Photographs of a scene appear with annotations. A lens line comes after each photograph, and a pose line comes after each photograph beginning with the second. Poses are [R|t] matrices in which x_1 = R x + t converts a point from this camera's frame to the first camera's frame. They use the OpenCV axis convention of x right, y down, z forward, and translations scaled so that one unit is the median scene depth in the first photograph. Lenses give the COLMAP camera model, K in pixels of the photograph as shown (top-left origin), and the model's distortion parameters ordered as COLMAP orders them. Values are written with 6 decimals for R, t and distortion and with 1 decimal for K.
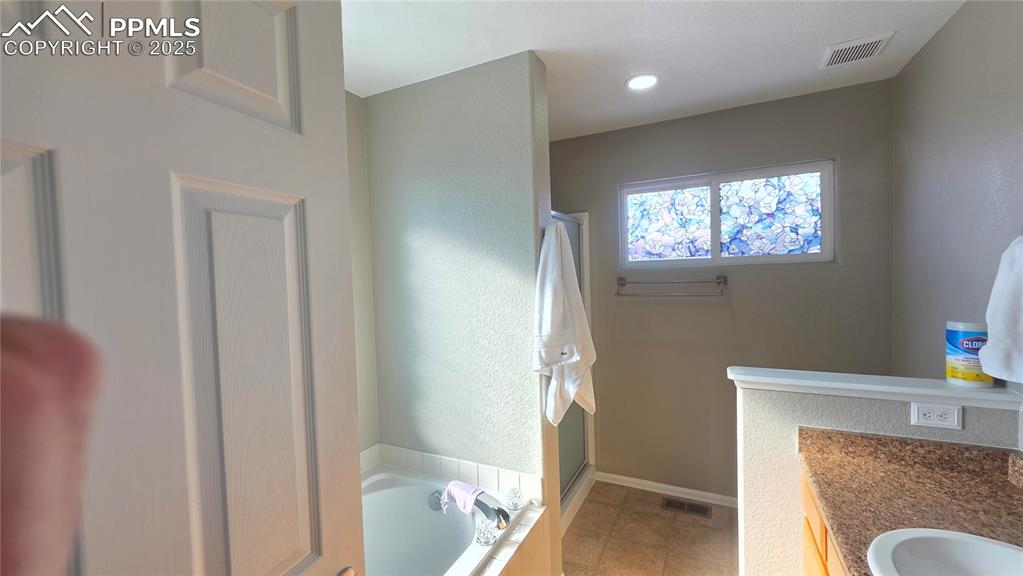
lens RADIAL K [[410.6, 0, 512.0], [0, 410.6, 289.5], [0, 0, 1]] dist [0.000837, -0.000198]
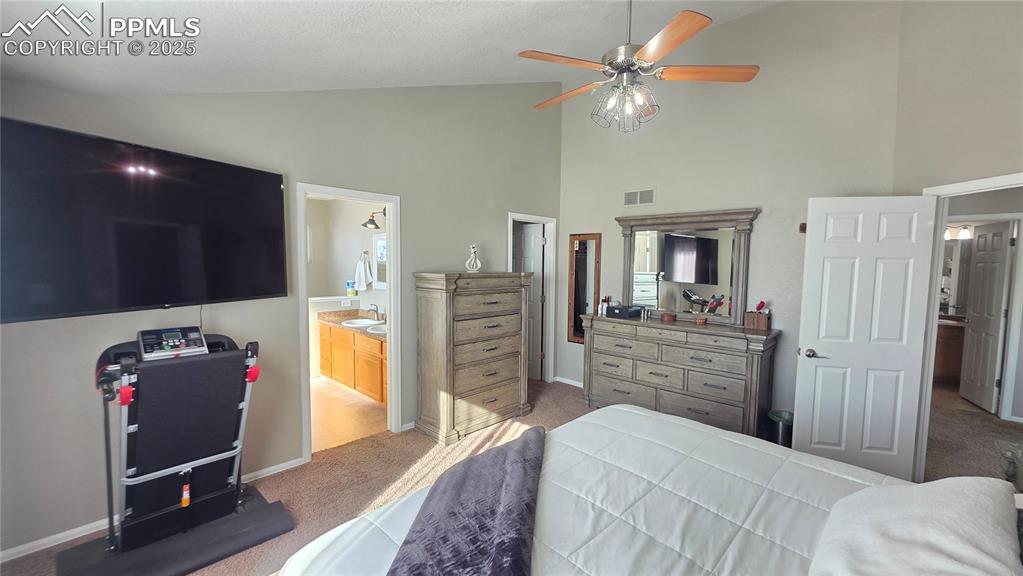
lens RADIAL K [[410.6, 0, 512.0], [0, 410.6, 289.5], [0, 0, 1]] dist [0.000837, -0.000198]
pose [[0.301210, -0.033135, 0.952982, -1.759243], [0.007866, 0.999448, 0.032265, 0.041092], [-0.953525, -0.002222, 0.301304, -1.340834]]
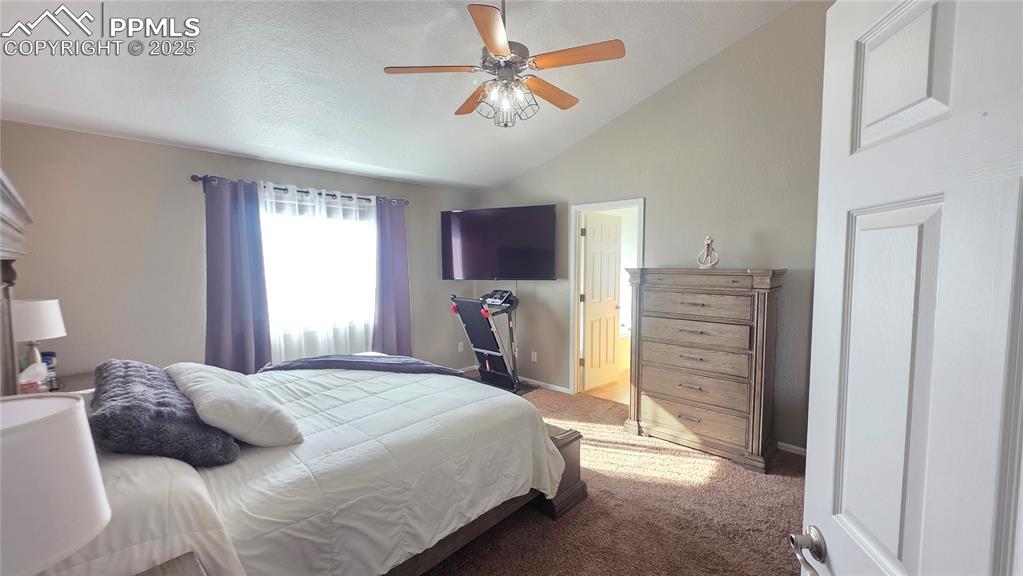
lens RADIAL K [[410.6, 0, 512.0], [0, 410.6, 289.5], [0, 0, 1]] dist [0.000837, -0.000198]
pose [[0.961136, 0.047319, -0.271991, -0.047489], [-0.034362, 0.998045, 0.052207, 0.046855], [0.273929, -0.040832, 0.960883, -2.552354]]
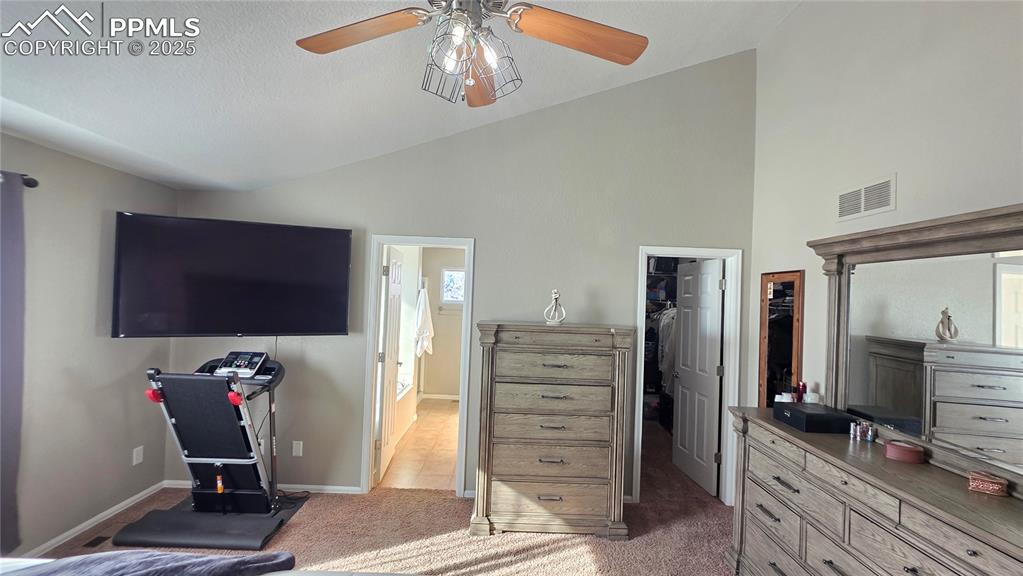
lens RADIAL K [[410.6, 0, 512.0], [0, 410.6, 289.5], [0, 0, 1]] dist [0.000837, -0.000198]
pose [[0.890179, 0.070213, 0.450168, -0.669643], [-0.049722, 0.997124, -0.057200, -0.020635], [-0.452889, 0.028535, 0.891110, -1.970475]]
